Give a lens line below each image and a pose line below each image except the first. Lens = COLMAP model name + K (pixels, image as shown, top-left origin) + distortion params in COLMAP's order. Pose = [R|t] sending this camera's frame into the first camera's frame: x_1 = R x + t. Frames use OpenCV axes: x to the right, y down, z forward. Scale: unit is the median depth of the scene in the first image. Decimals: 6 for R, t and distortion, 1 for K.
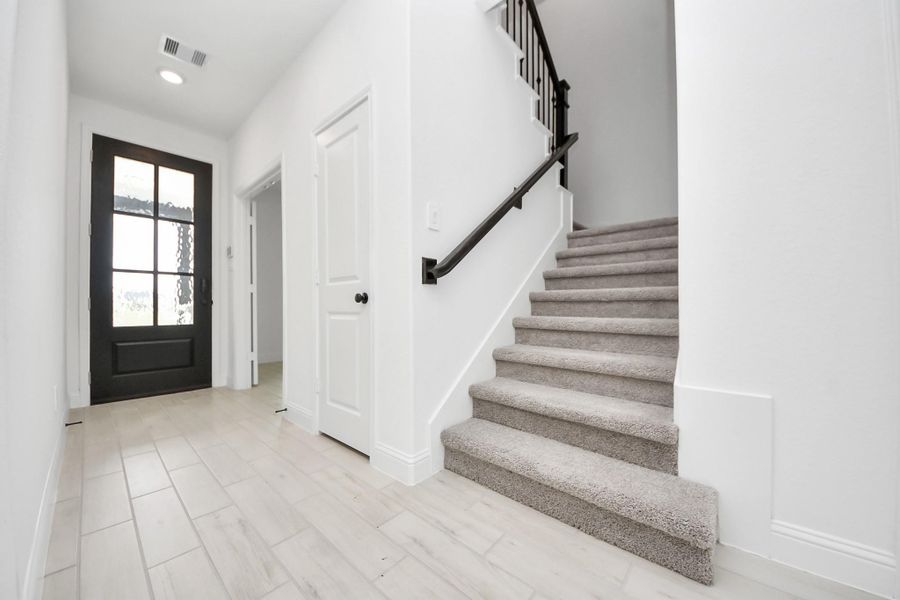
lens RADIAL K [[317.2, 0, 447.5], [0, 317.2, 309.7], [0, 0, 1]] dist [-0.008907, -0.004288]
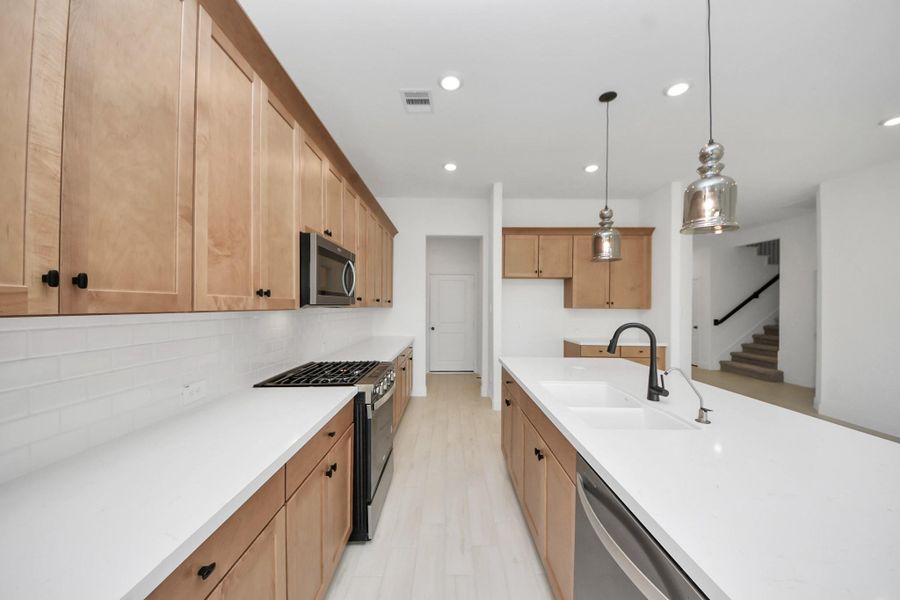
lens RADIAL K [[317.2, 0, 443.6], [0, 317.2, 306.1], [0, 0, 1]] dist [-0.008907, -0.004288]
pose [[0.653376, 0.006597, -0.757005, 0.502281], [-0.001160, 0.999970, 0.007713, -0.247579], [0.757033, -0.004161, 0.653364, -3.040063]]
